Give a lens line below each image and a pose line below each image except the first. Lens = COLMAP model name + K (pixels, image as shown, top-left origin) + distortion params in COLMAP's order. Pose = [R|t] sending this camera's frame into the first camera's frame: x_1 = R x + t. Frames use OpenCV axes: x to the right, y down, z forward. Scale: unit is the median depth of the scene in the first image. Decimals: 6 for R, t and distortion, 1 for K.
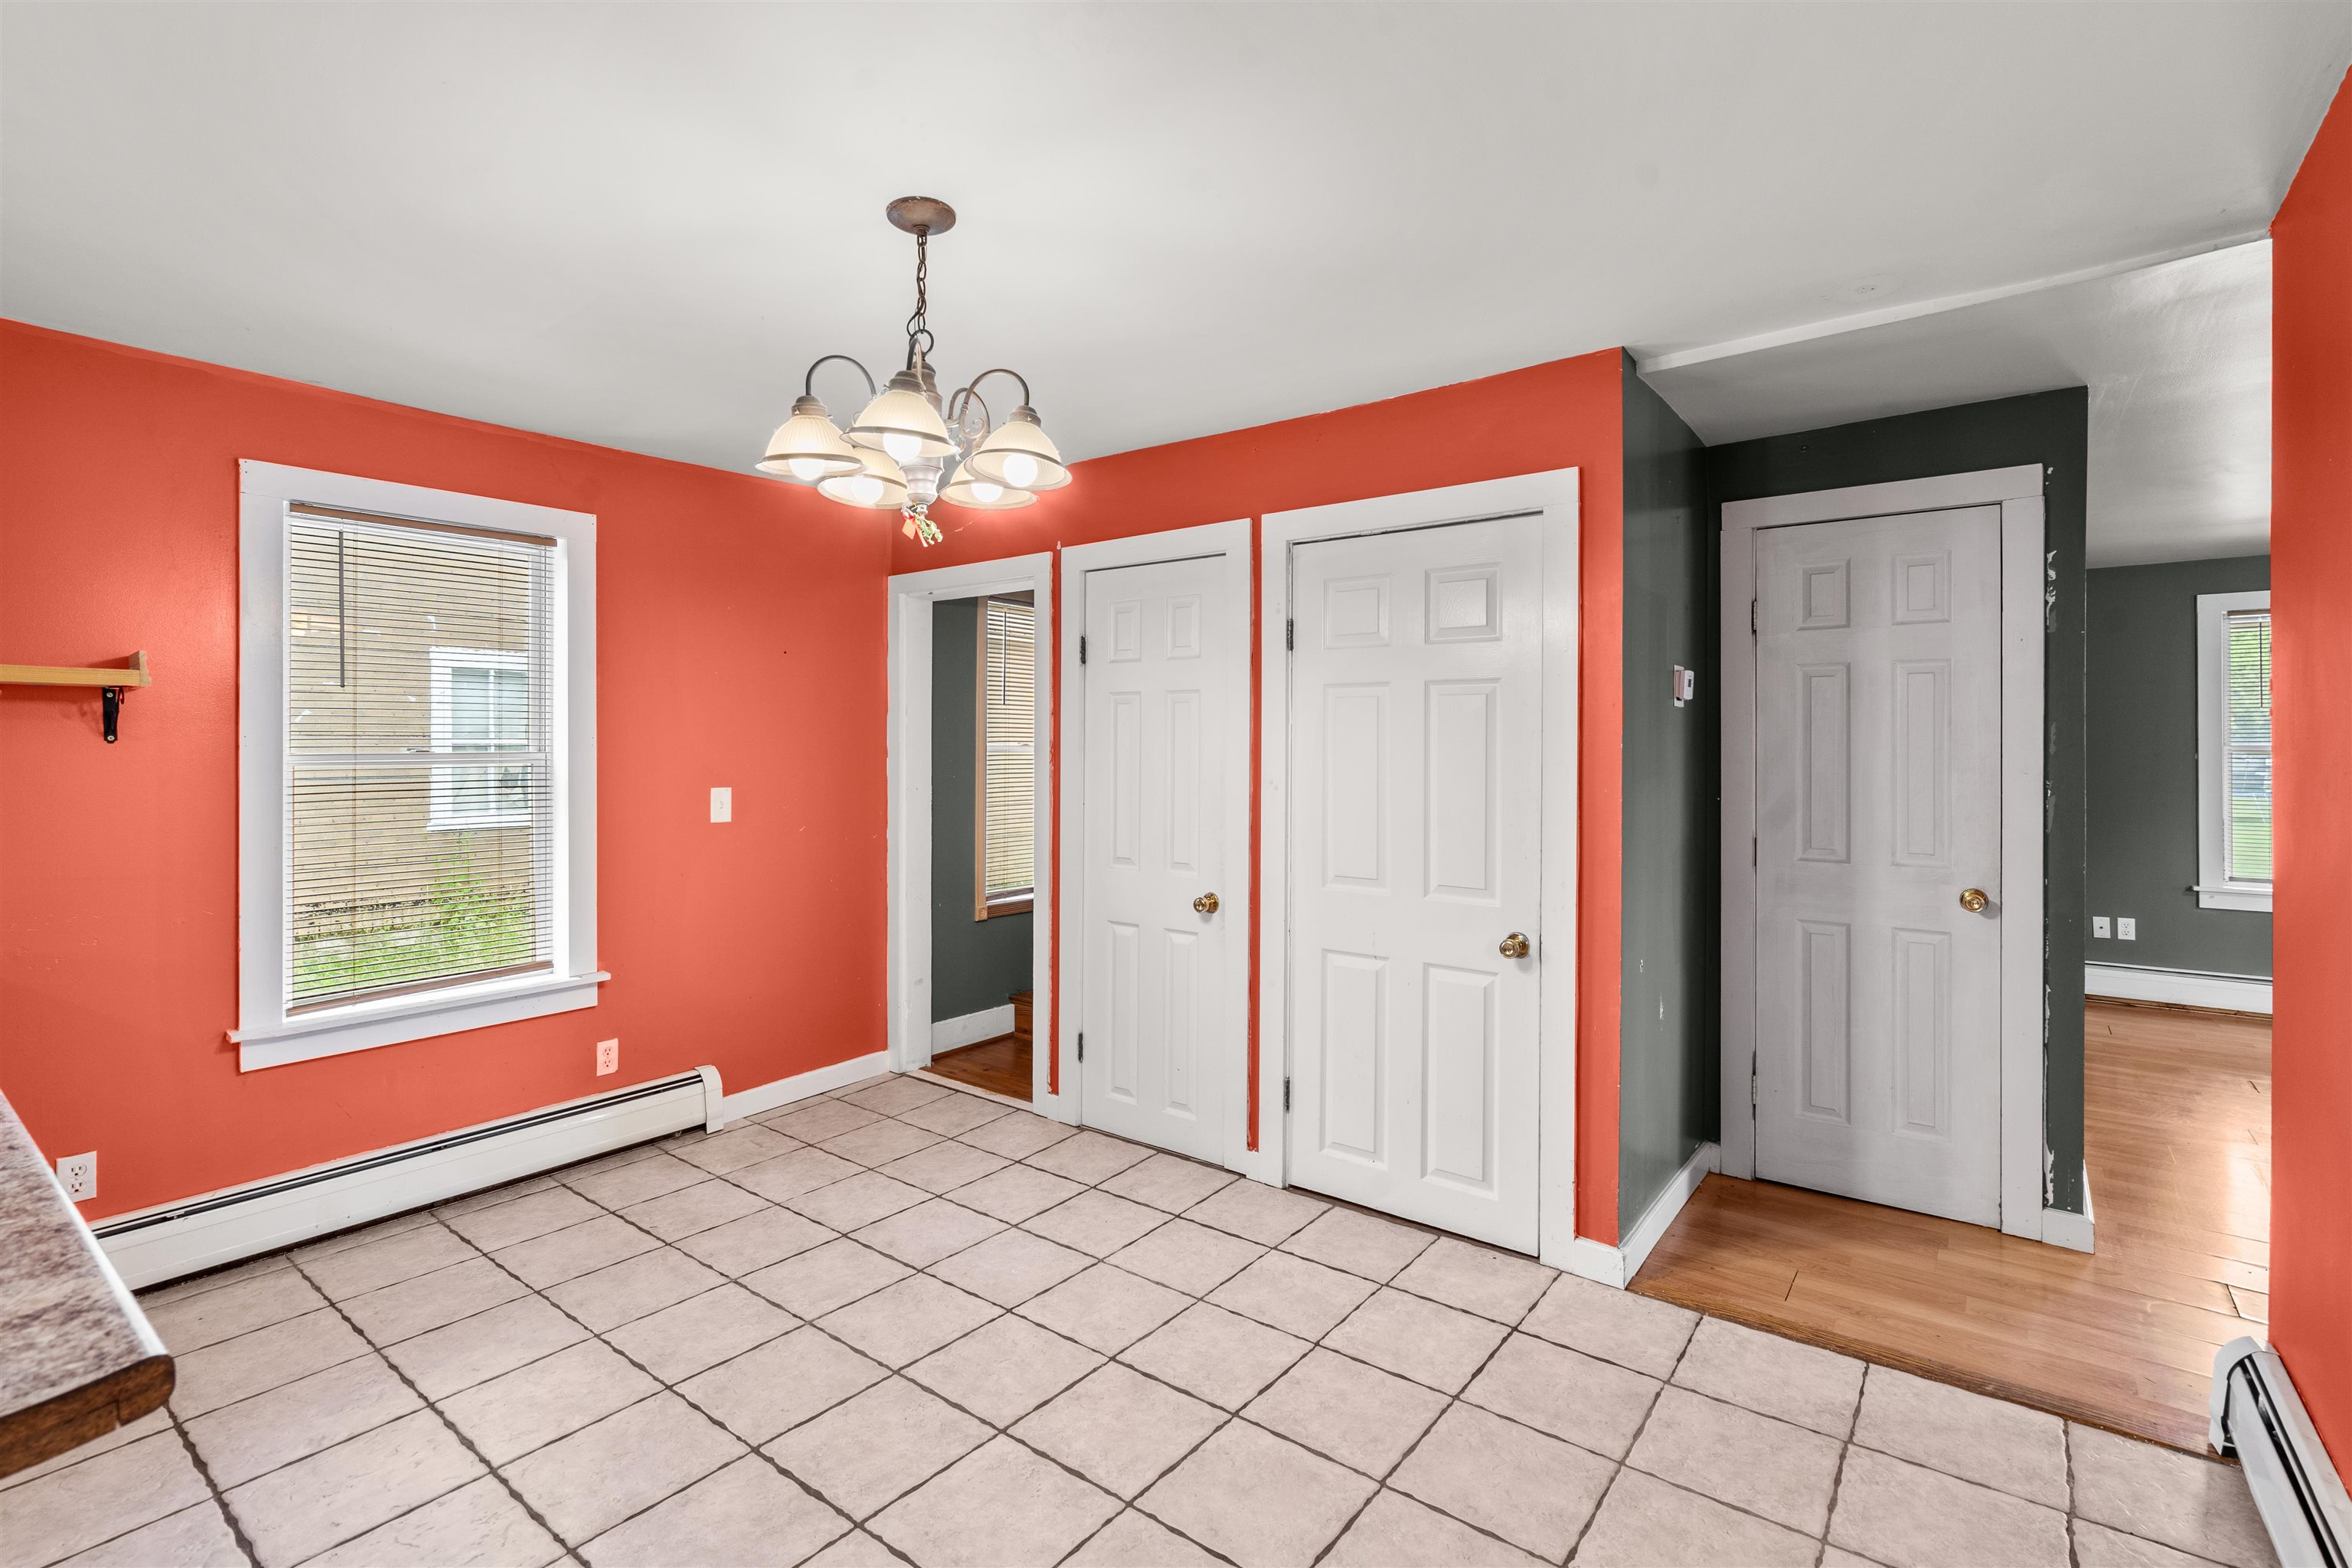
lens RADIAL K [[1078.3, 0, 1174.6], [0, 1078.3, 748.1], [0, 0, 1]] dist [-0.003505, 0.000564]
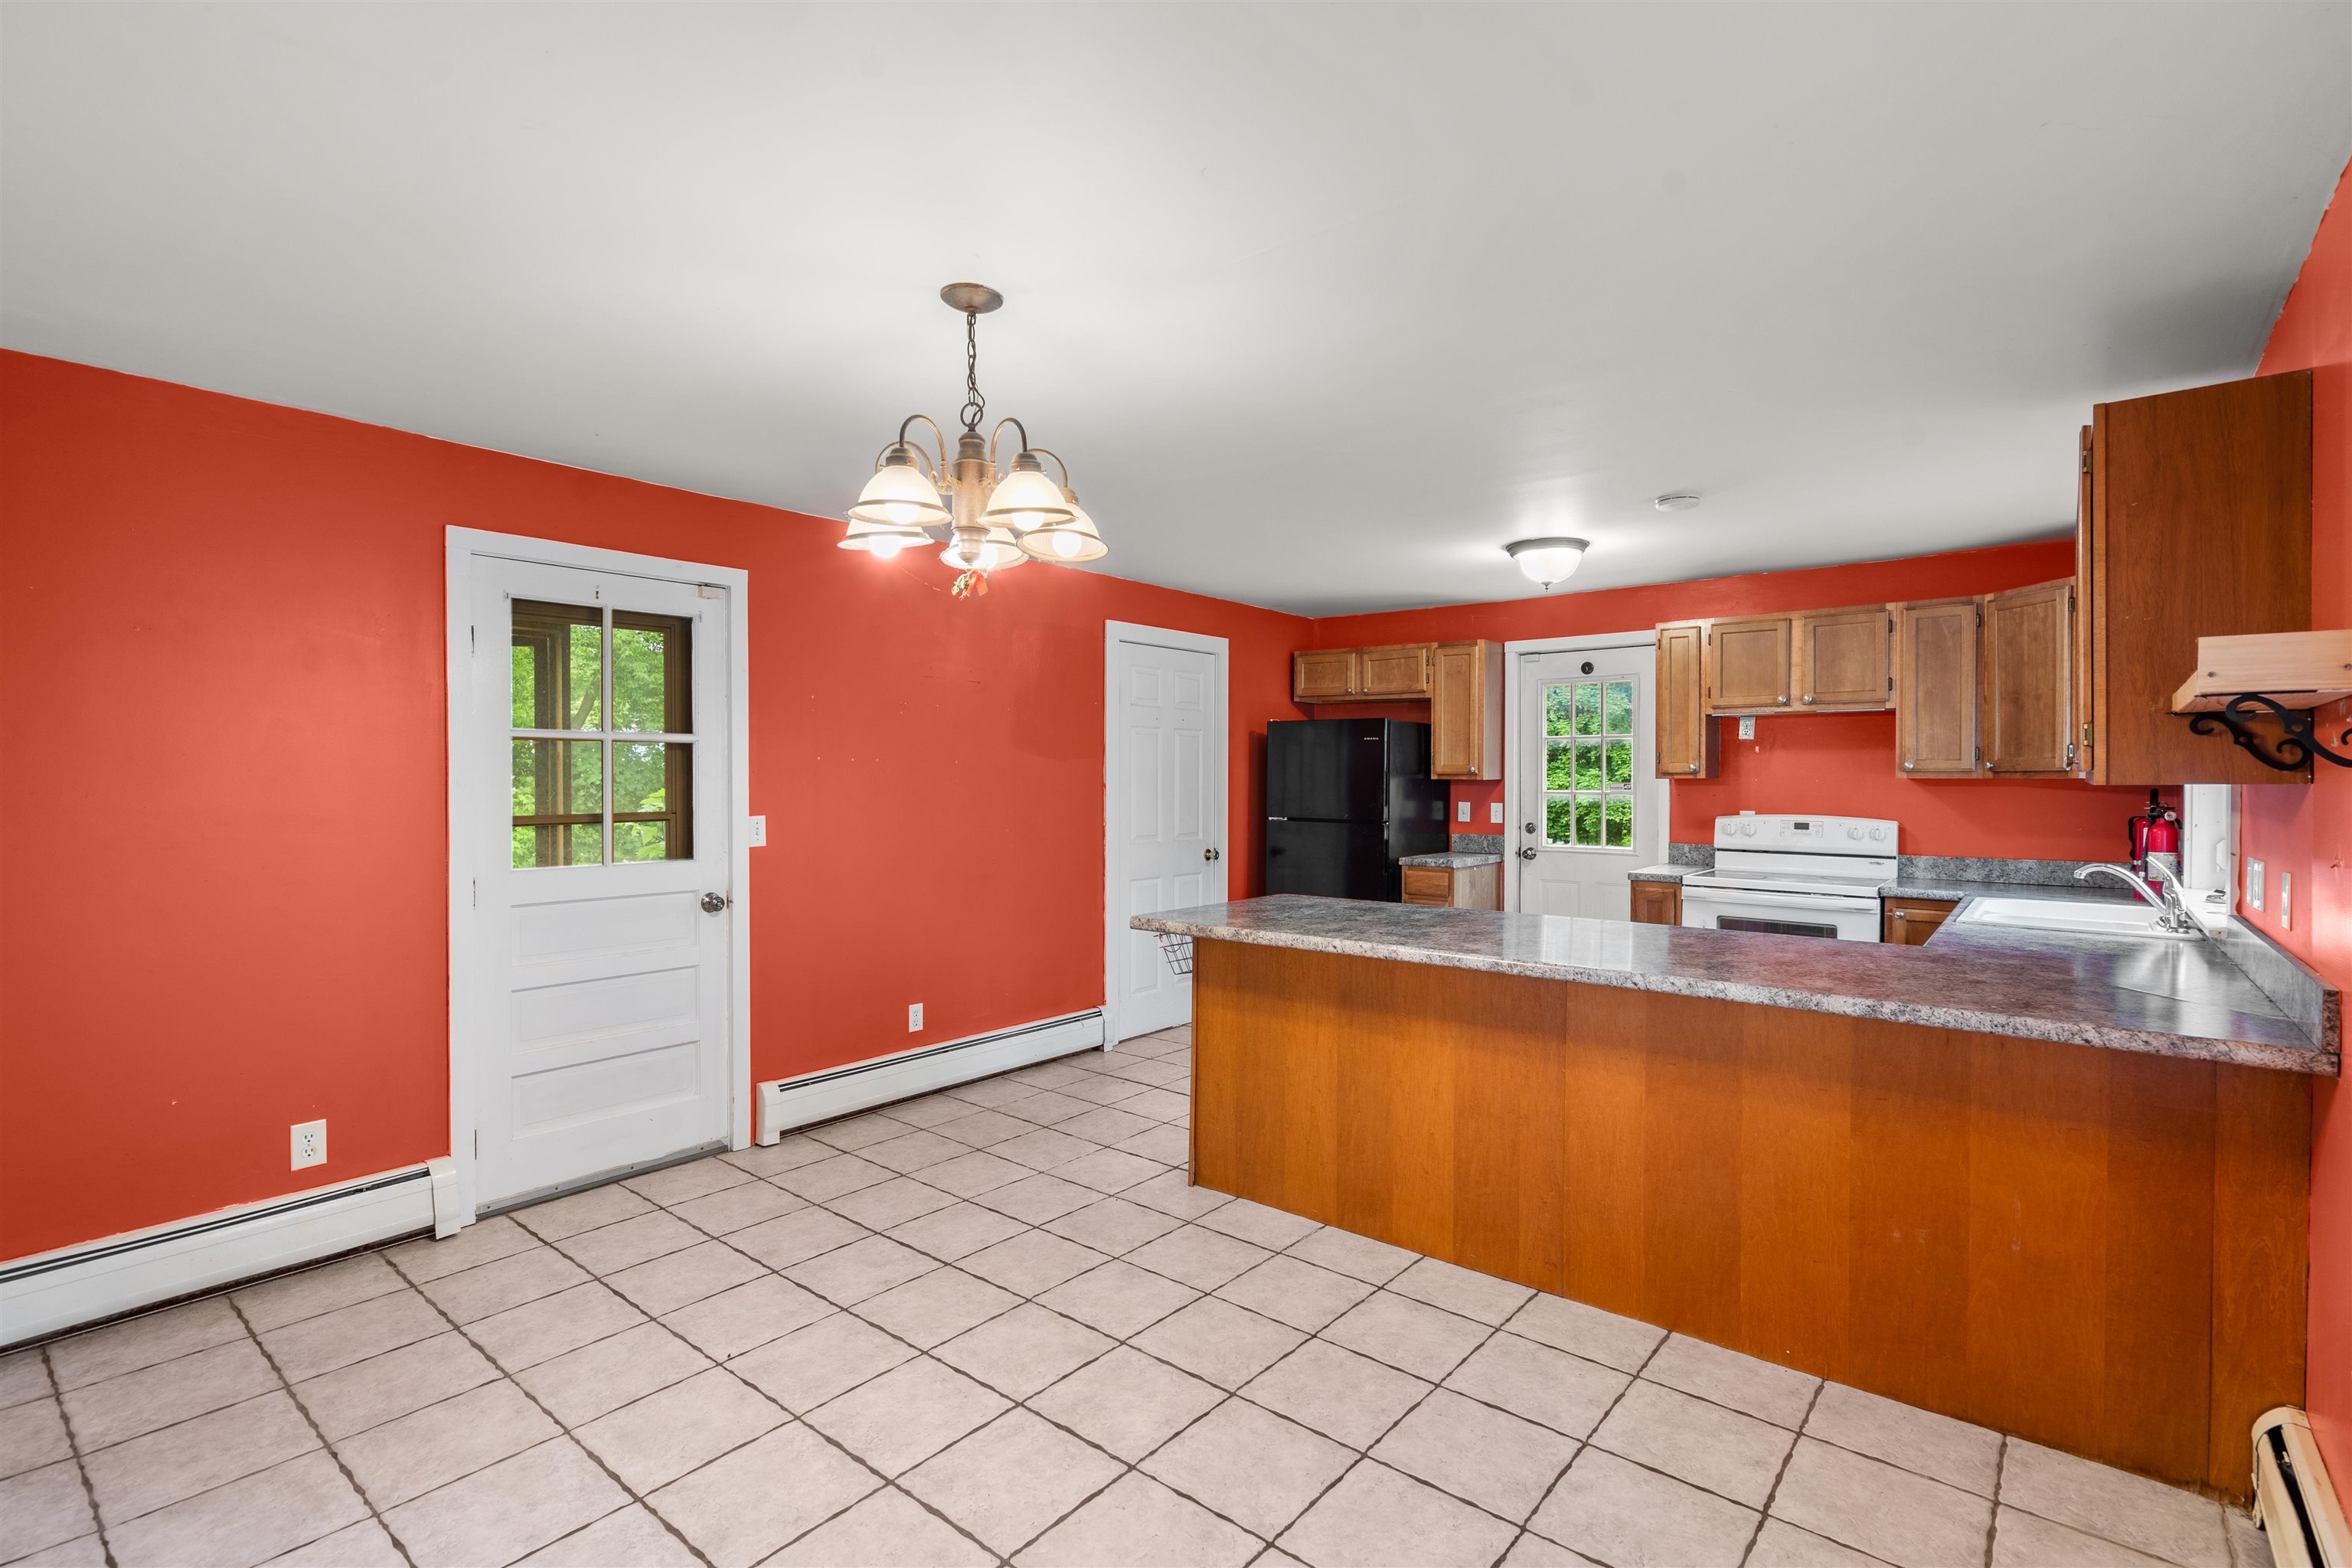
lens RADIAL K [[1098.3, 0, 1173.7], [0, 1098.3, 784.0], [0, 0, 1]] dist [0.000285, 0.001274]
pose [[-0.999460, -0.003725, 0.032636, -0.298923], [-0.003543, 0.999978, 0.005619, -0.004076], [-0.032656, 0.005500, -0.999452, 1.322666]]
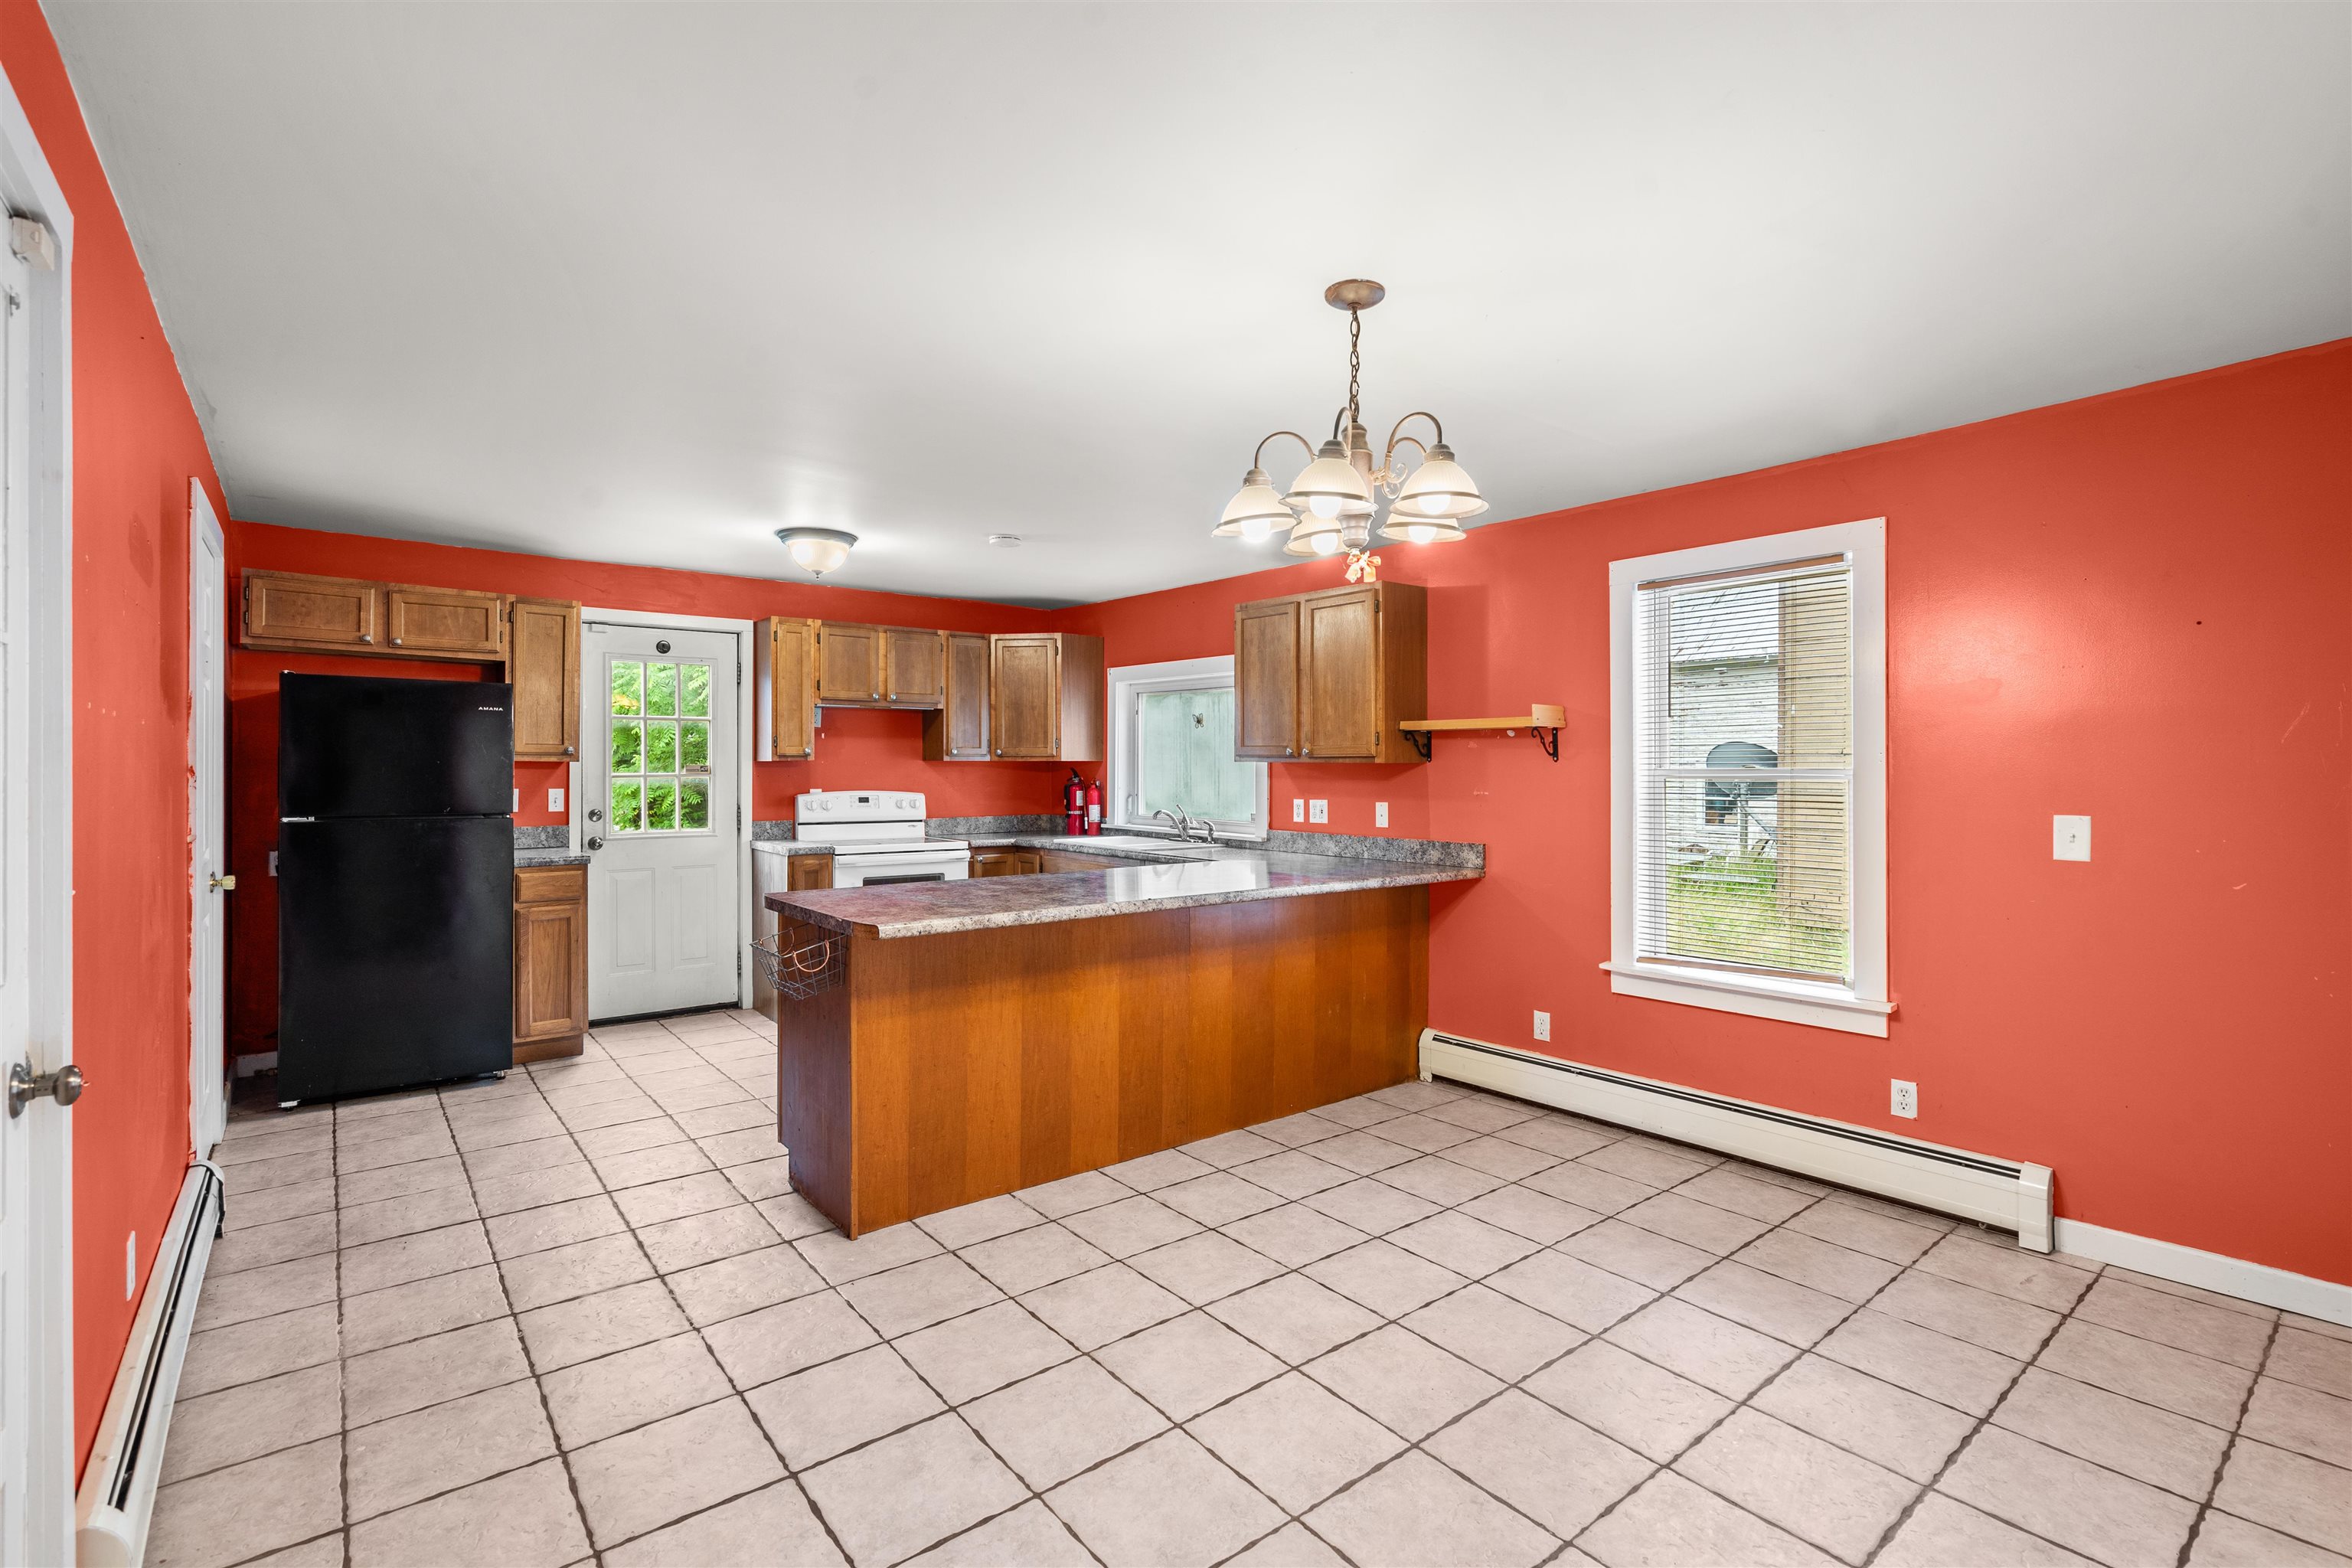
lens RADIAL K [[1067.6, 0, 1171.4], [0, 1067.6, 765.3], [0, 0, 1]] dist [-0.002198, 0.000459]
pose [[-0.237404, -0.002288, -0.971408, 0.568088], [-0.001527, 0.999997, -0.001982, 0.004259], [0.971410, 0.001013, -0.237406, 0.674747]]
